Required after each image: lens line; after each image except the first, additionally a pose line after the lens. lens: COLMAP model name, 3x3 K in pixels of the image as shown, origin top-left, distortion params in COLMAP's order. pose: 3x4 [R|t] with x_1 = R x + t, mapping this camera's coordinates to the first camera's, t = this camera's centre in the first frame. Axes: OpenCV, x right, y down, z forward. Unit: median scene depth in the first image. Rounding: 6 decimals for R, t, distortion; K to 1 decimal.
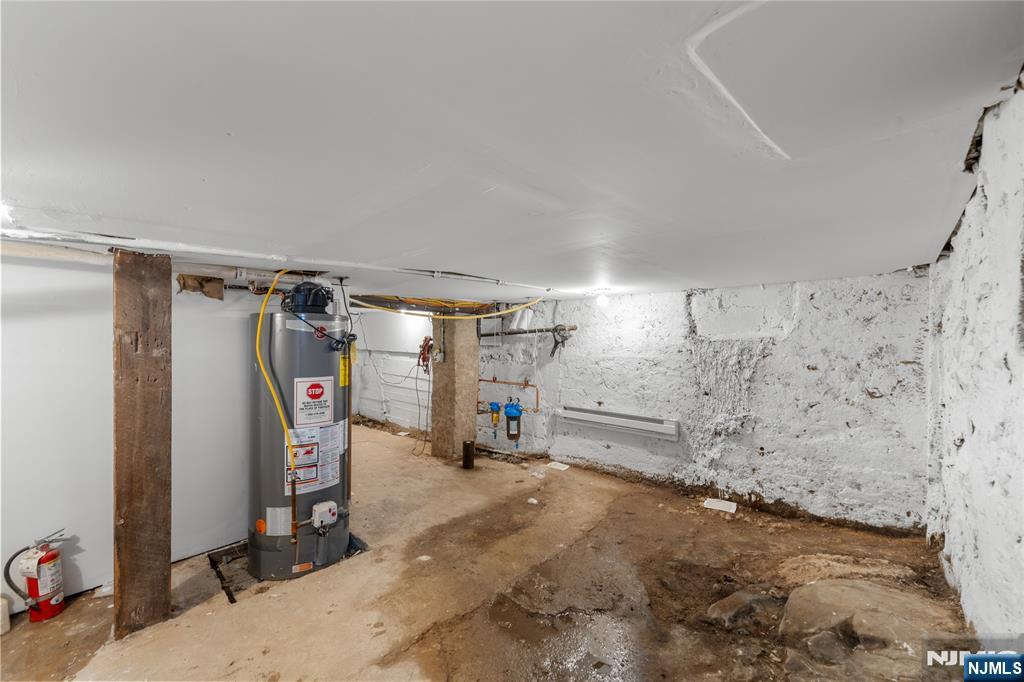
lens RADIAL K [[409.4, 0, 511.4], [0, 409.4, 333.9], [0, 0, 1]] dist [-0.000529, -0.000366]
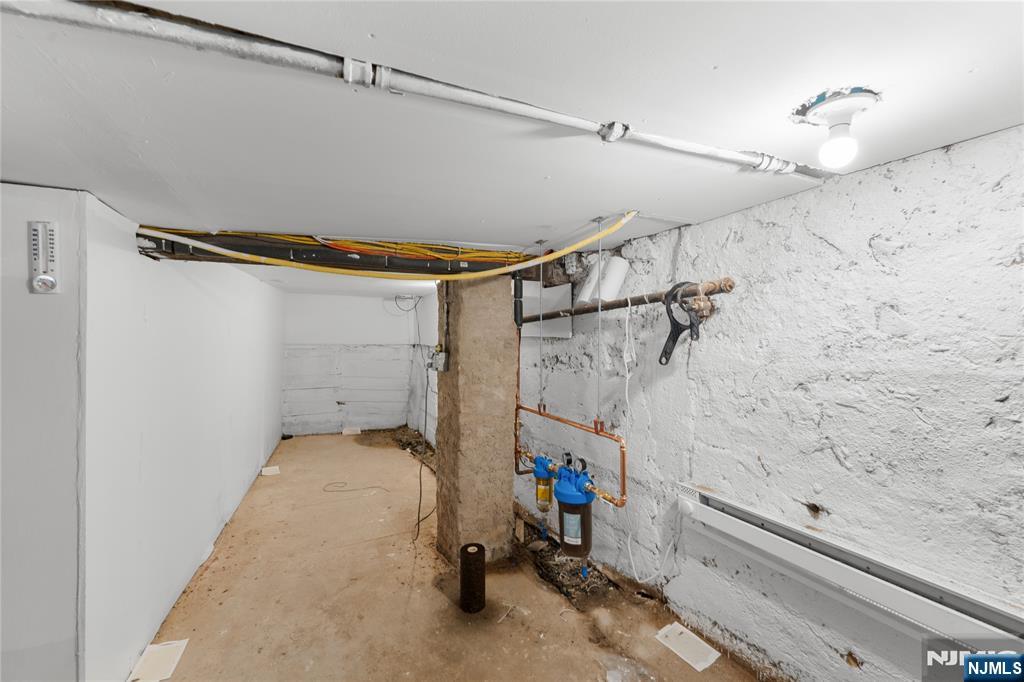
lens RADIAL K [[418.8, 0, 511.1], [0, 418.8, 322.2], [0, 0, 1]] dist [-0.002036, -0.000248]
pose [[0.939163, -0.019500, -0.342917, 0.095700], [0.015201, 0.999769, -0.015223, 0.018422], [0.343134, 0.009084, 0.939242, 0.550345]]
